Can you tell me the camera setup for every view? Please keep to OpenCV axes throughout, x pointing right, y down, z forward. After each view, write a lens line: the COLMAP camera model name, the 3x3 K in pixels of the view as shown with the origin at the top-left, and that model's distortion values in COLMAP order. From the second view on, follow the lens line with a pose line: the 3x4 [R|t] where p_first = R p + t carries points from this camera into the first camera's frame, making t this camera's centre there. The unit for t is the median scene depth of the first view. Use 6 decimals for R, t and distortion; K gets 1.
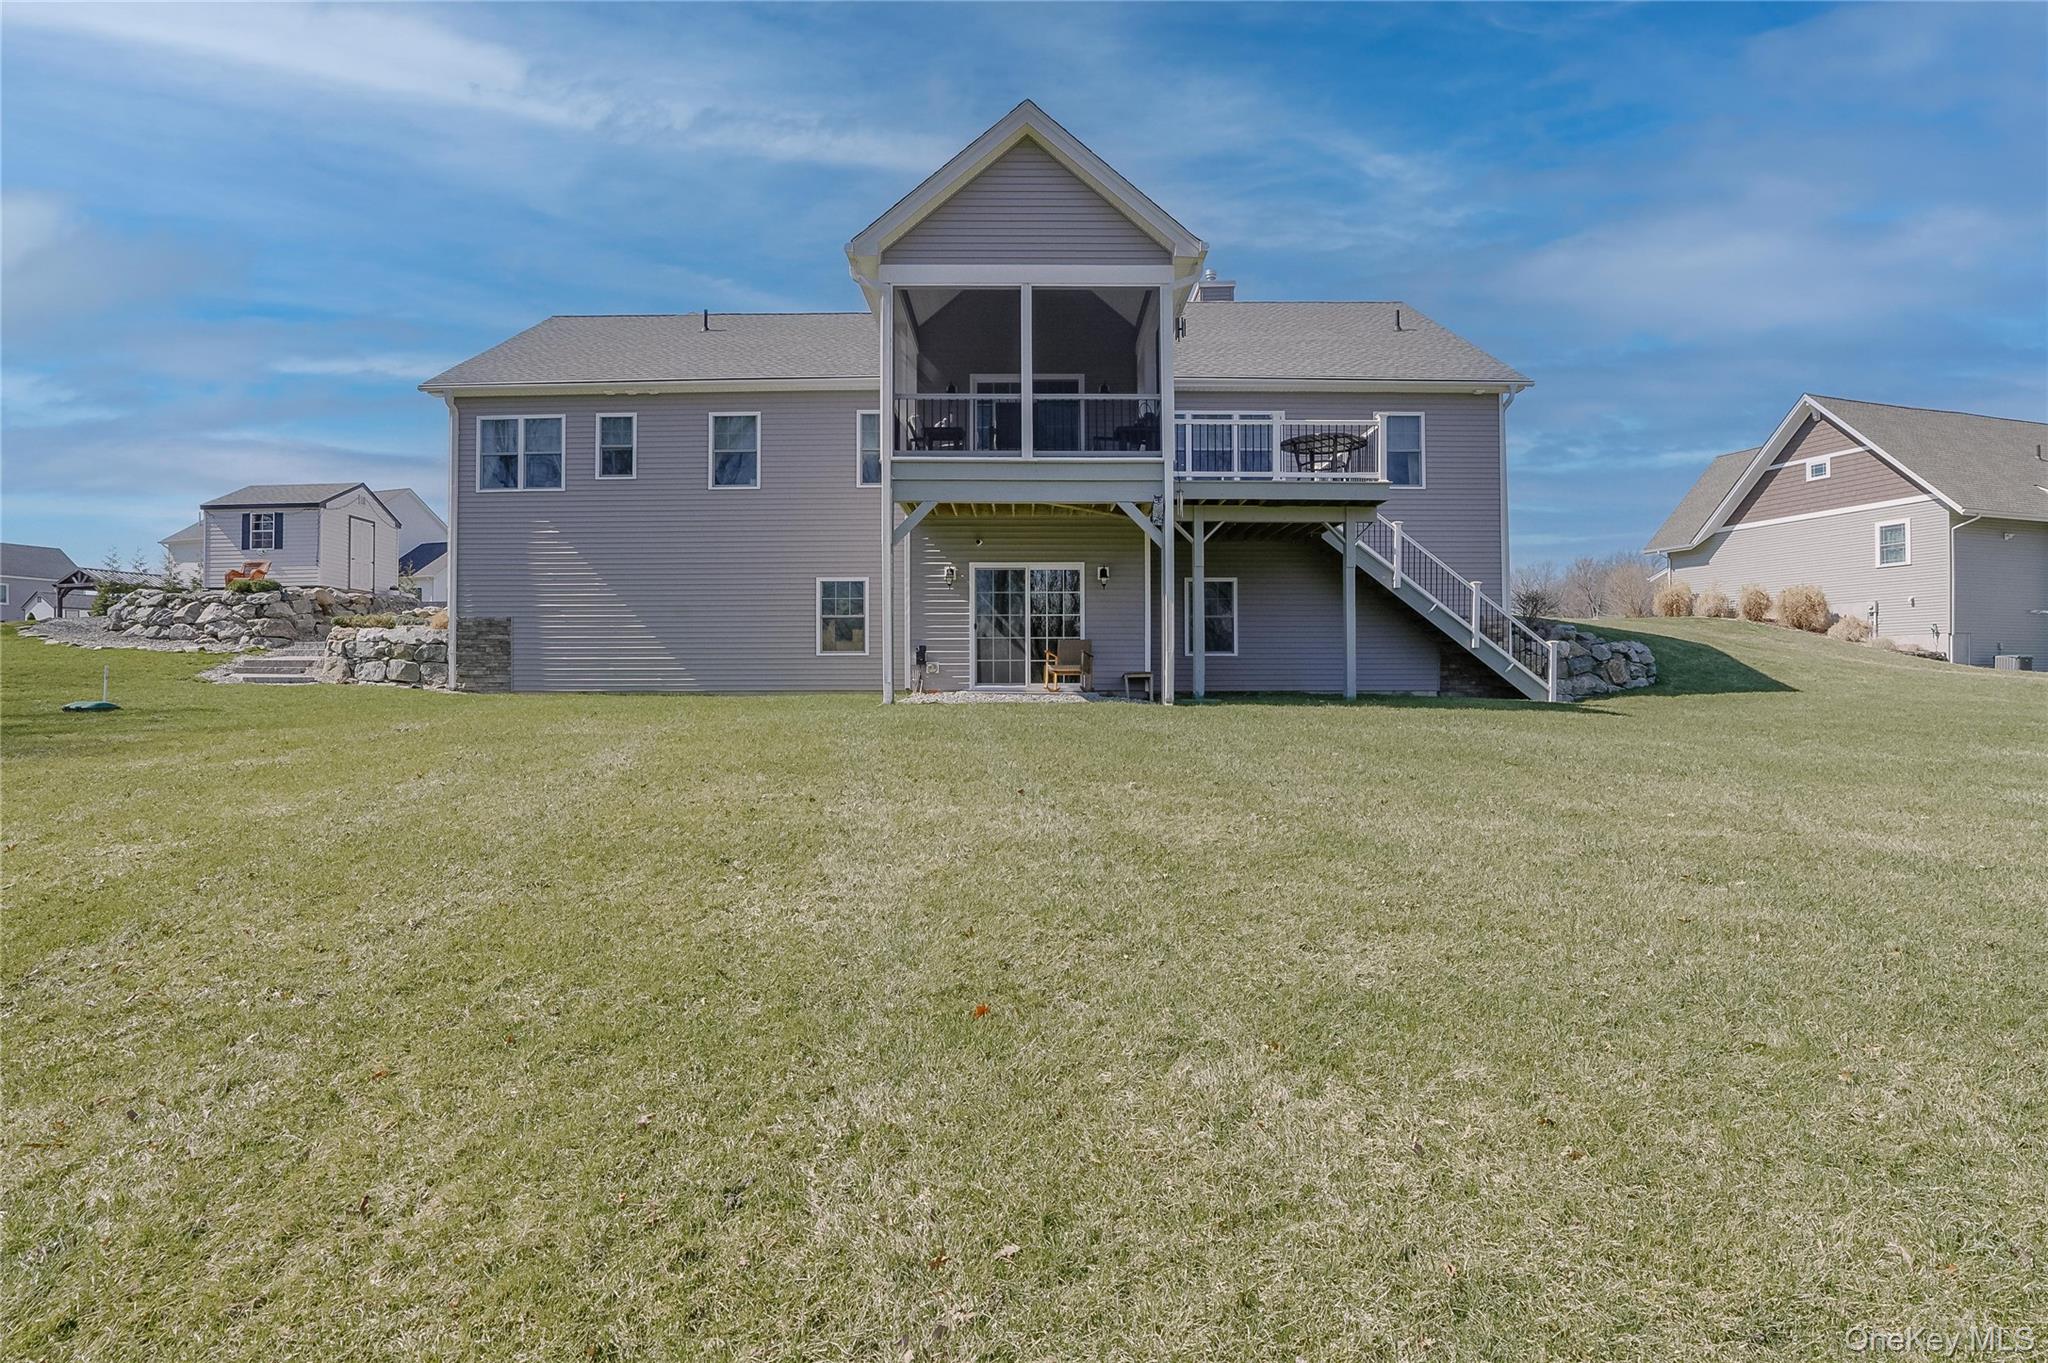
lens RADIAL K [[1066.2, 0, 1079.3], [0, 1066.2, 708.8], [0, 0, 1]] dist [0.002686, 0.001684]
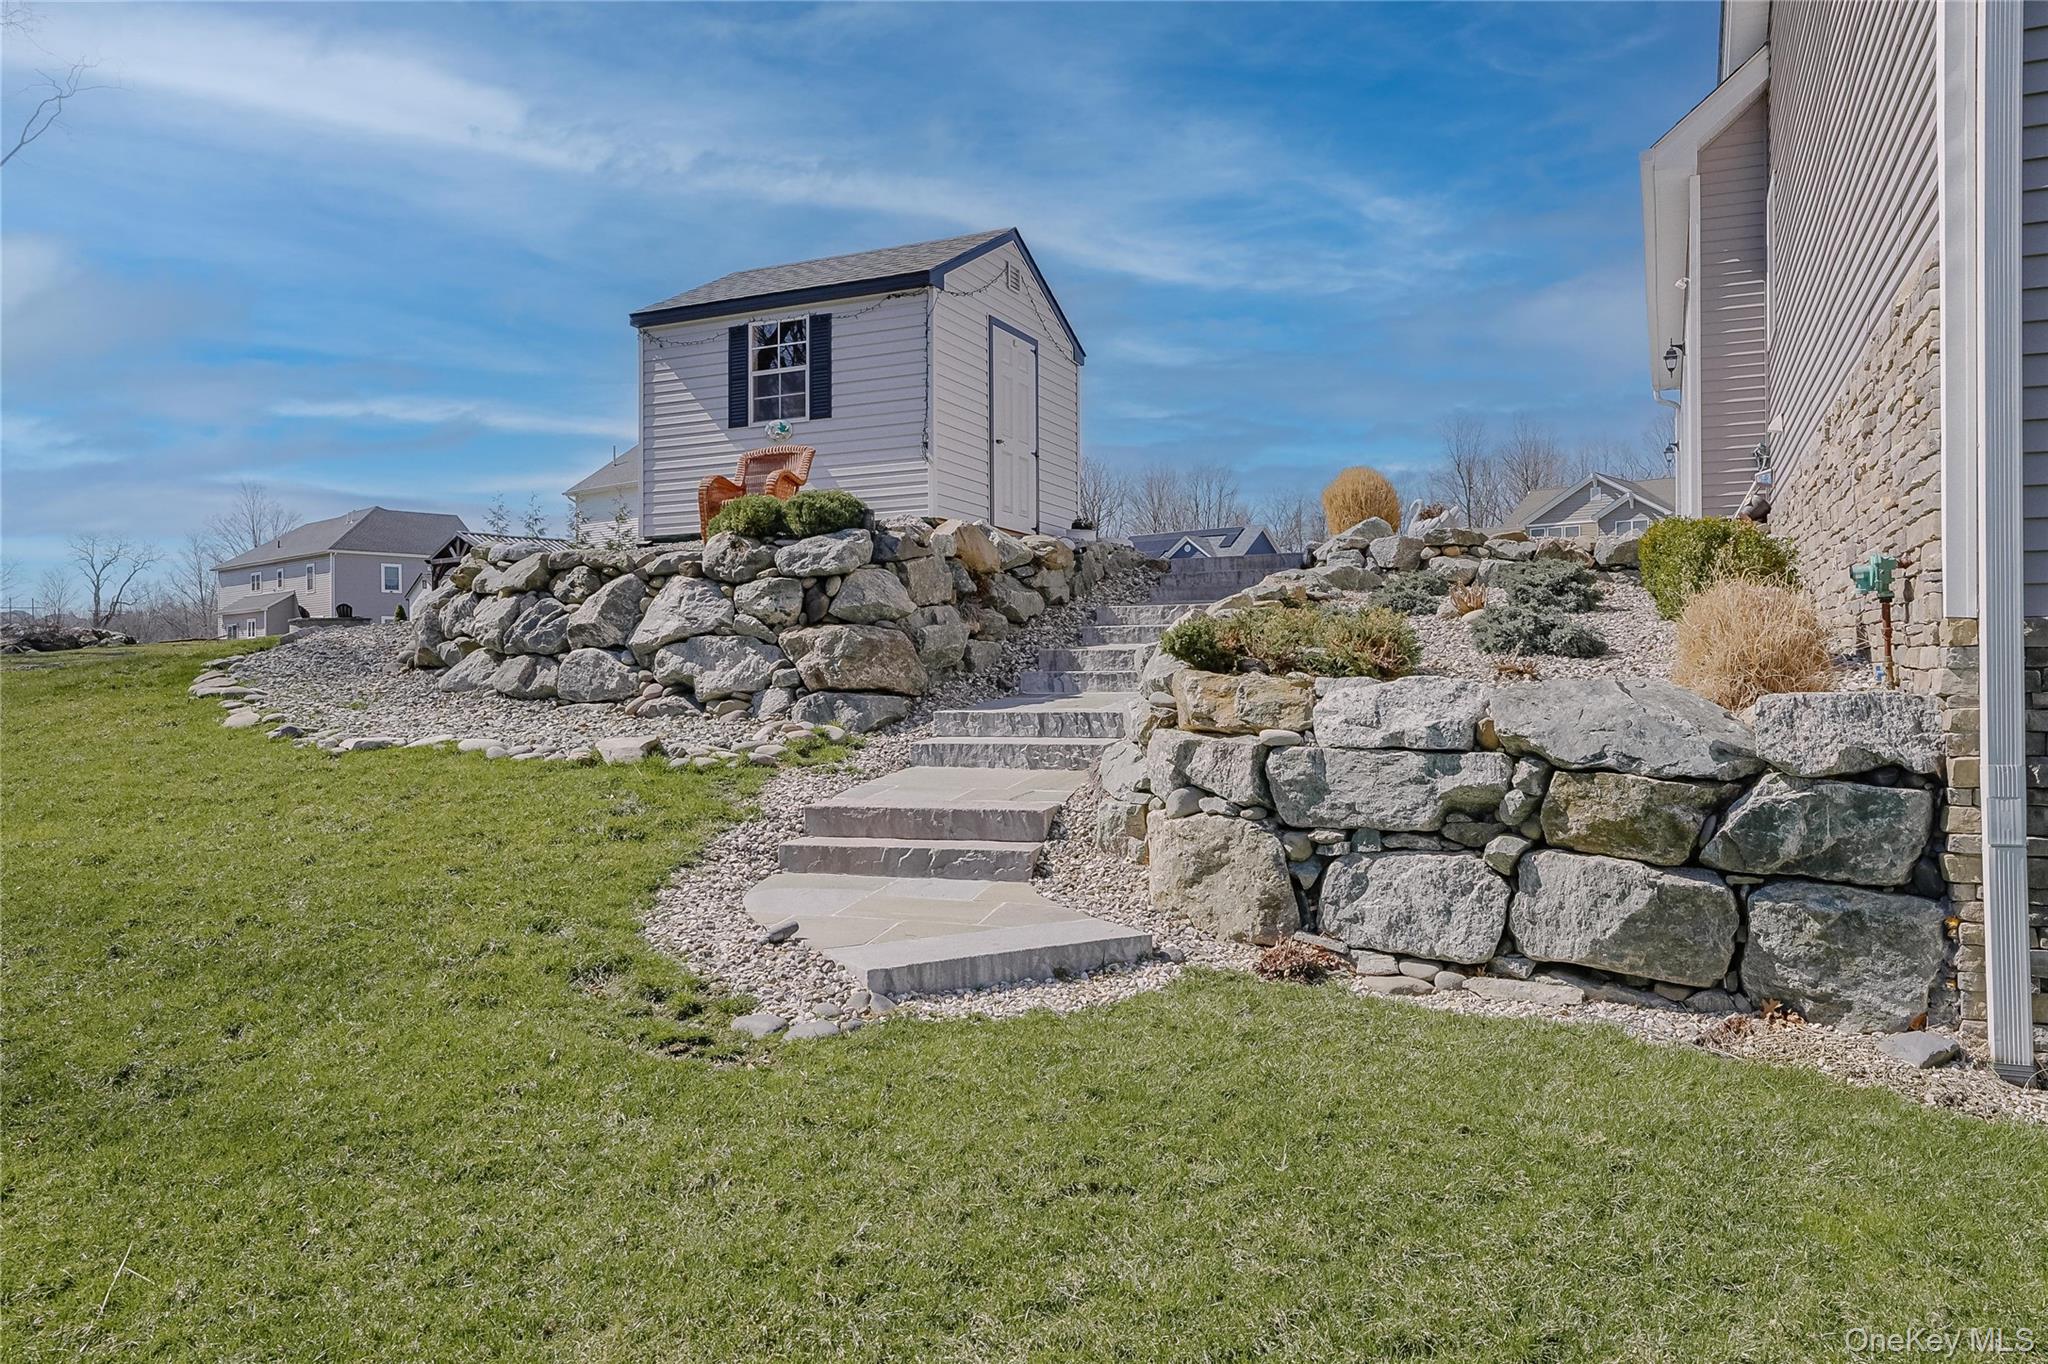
lens RADIAL K [[951.1, 0, 1020.6], [0, 951.1, 668.5], [0, 0, 1]] dist [-0.000487, 0.000338]
pose [[0.961791, -0.003390, -0.273763, -0.646003], [0.005614, 0.999957, 0.007342, -0.074923], [0.273727, -0.008599, 0.961769, 0.771169]]
